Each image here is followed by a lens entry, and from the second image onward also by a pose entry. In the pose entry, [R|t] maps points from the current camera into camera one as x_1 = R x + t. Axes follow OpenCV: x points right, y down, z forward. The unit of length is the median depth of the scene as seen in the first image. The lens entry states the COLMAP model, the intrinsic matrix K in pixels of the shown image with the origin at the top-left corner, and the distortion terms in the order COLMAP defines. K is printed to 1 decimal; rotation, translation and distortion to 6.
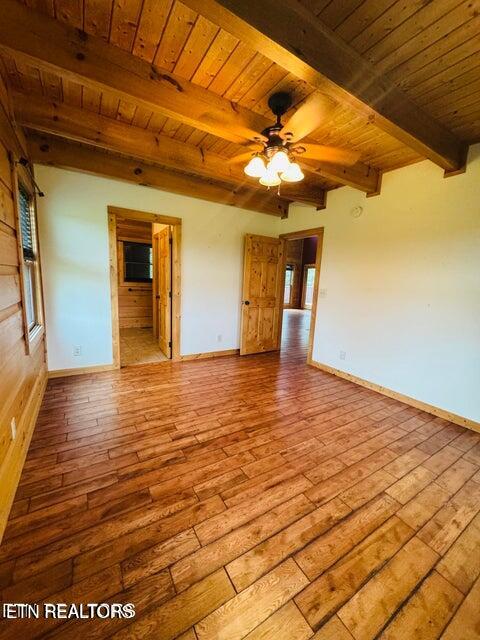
lens RADIAL K [[254.9, 0, 238.6], [0, 254.9, 318.3], [0, 0, 1]] dist [0.001515, 0.000073]
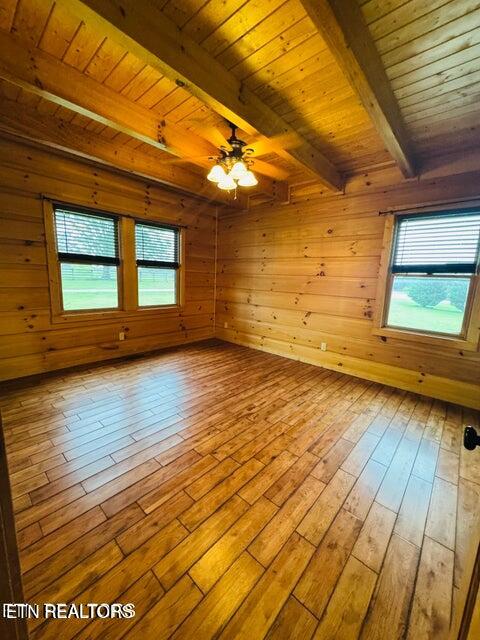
lens RADIAL K [[254.9, 0, 239.4], [0, 254.9, 318.4], [0, 0, 1]] dist [0.001515, 0.000073]
pose [[-0.956474, -0.022077, -0.290982, 0.348356], [-0.110334, 0.950474, 0.290562, -0.263864], [0.270156, 0.310020, -0.911539, 1.863992]]
